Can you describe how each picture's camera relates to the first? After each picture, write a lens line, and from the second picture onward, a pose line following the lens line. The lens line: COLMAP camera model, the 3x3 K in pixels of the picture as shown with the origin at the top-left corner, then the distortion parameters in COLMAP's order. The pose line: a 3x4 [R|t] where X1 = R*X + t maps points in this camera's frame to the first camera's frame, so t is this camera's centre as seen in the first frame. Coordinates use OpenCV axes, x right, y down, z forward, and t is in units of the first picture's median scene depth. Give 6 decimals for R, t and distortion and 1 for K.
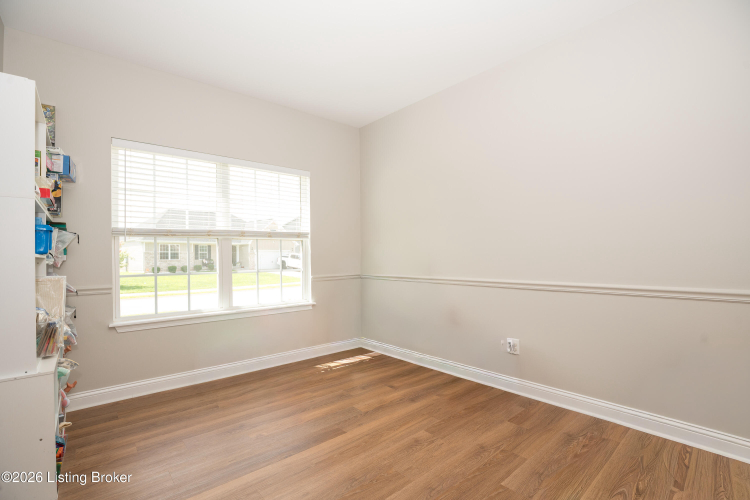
lens RADIAL K [[354.4, 0, 375.0], [0, 354.4, 250.0], [0, 0, 1]] dist [-0.024969, 0.000507]
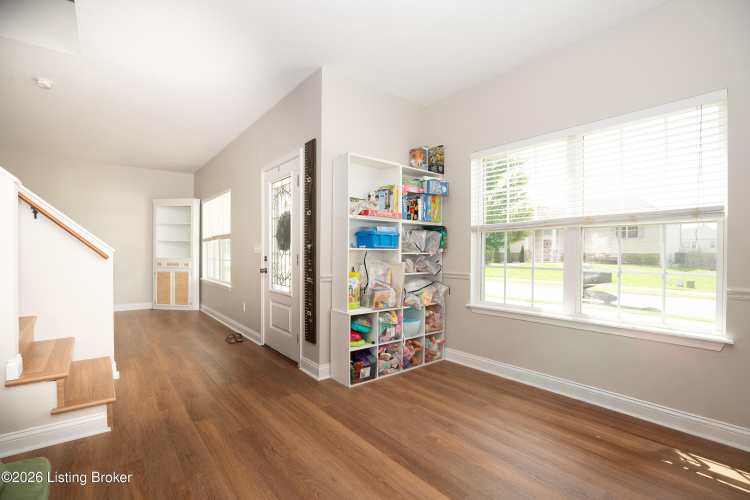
lens RADIAL K [[354.4, 0, 375.0], [0, 354.4, 250.0], [0, 0, 1]] dist [-0.024969, 0.000507]
pose [[-0.058347, 0.004218, -0.998287, 0.433071], [0.014934, 0.999883, 0.003352, 0.008720], [0.998185, -0.014713, -0.058403, 0.619076]]
